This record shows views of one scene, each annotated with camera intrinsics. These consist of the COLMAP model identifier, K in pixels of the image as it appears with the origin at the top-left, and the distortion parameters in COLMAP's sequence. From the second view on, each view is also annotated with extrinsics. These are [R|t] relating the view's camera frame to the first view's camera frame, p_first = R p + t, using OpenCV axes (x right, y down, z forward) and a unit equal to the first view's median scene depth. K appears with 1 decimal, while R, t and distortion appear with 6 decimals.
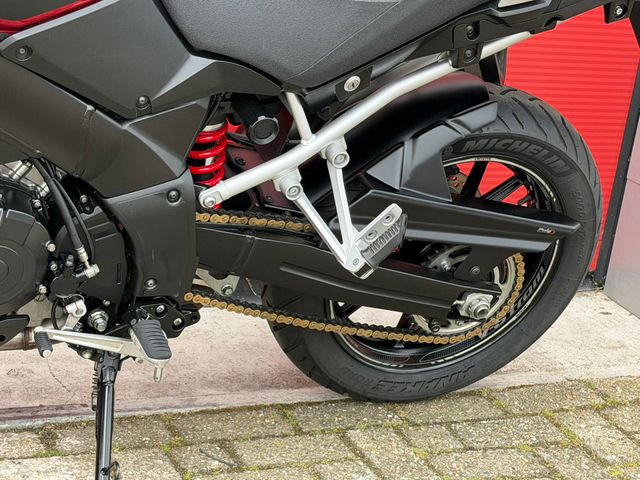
lens RADIAL K [[1400.5, 0, 321.1], [0, 1400.5, 256.4], [0, 0, 1]] dist [0.136622, 0.000000]
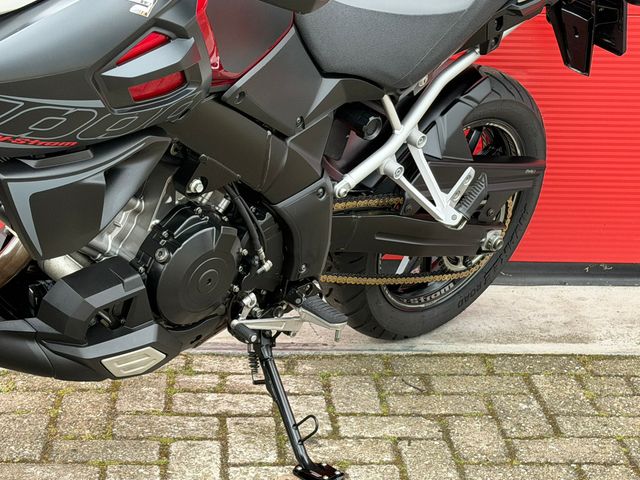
lens RADIAL K [[1400.5, 0, 319.4], [0, 1400.5, 247.0], [0, 0, 1]] dist [0.136622, 0.000000]
pose [[0.933015, -0.202294, 0.297591, -0.467639], [0.202341, 0.978825, 0.030994, -0.033514], [-0.297560, 0.031297, 0.954190, -0.172933]]
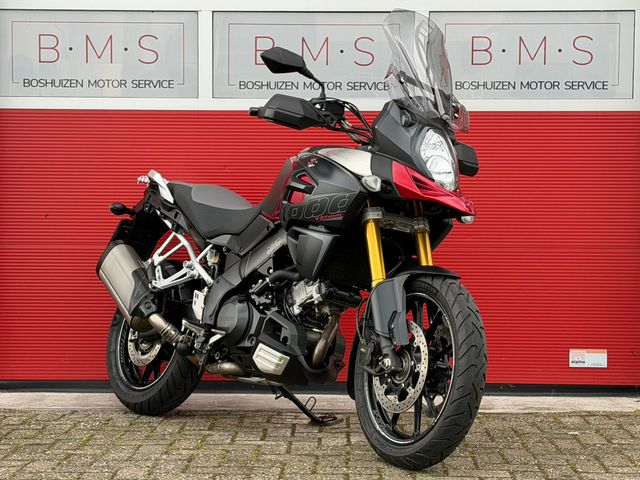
lens RADIAL K [[1400.5, 0, 331.1], [0, 1400.5, 244.1], [0, 0, 1]] dist [0.136622, 0.000000]
pose [[0.953999, -0.135314, 0.267538, -0.804288], [0.205178, 0.945321, -0.253516, 0.522853], [-0.218605, 0.296747, 0.929598, -1.528819]]
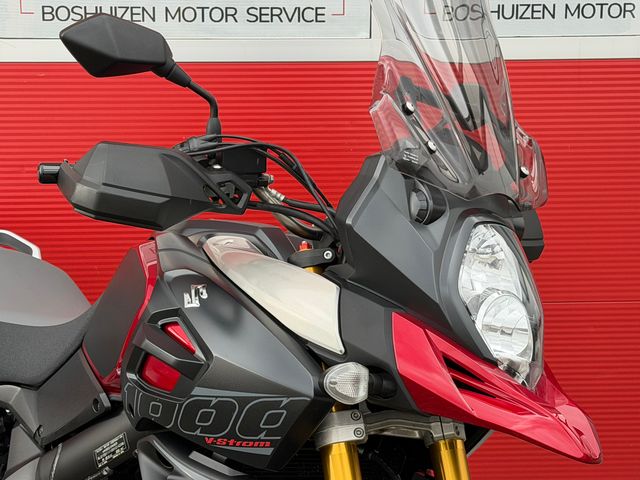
lens RADIAL K [[1400.5, 0, 329.2], [0, 1400.5, 233.4], [0, 0, 1]] dist [0.136622, 0.000000]
pose [[0.922804, -0.195613, 0.331917, -0.408931], [0.238733, 0.966513, -0.094122, -0.153421], [-0.302391, 0.166096, 0.938601, -0.312600]]
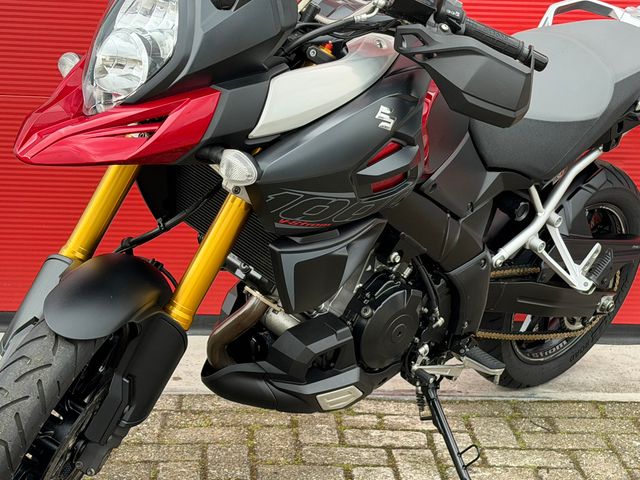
lens RADIAL K [[1400.5, 0, 333.4], [0, 1400.5, 232.2], [0, 0, 1]] dist [0.136622, 0.000000]
pose [[0.933385, -0.177246, 0.312052, -0.705417], [0.195393, 0.980336, -0.027610, -0.063557], [-0.301022, 0.086743, 0.949664, -0.396973]]
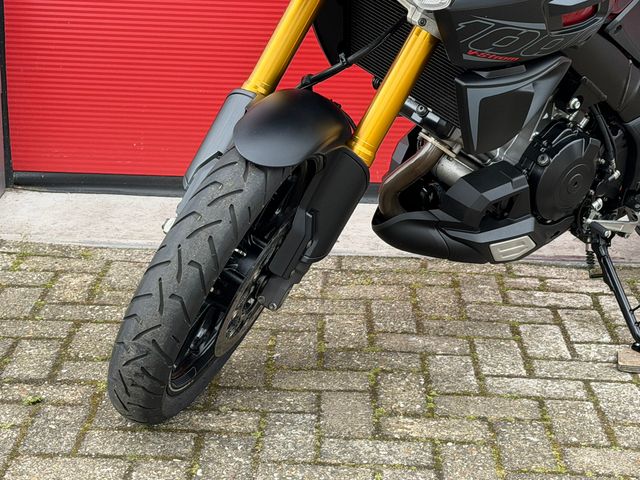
lens RADIAL K [[1400.5, 0, 328.7], [0, 1400.5, 240.8], [0, 0, 1]] dist [0.136622, 0.000000]
pose [[0.956611, -0.183904, 0.225999, -0.775990], [0.184225, 0.982684, 0.019860, -0.006370], [-0.225738, 0.022637, 0.973925, -0.357272]]
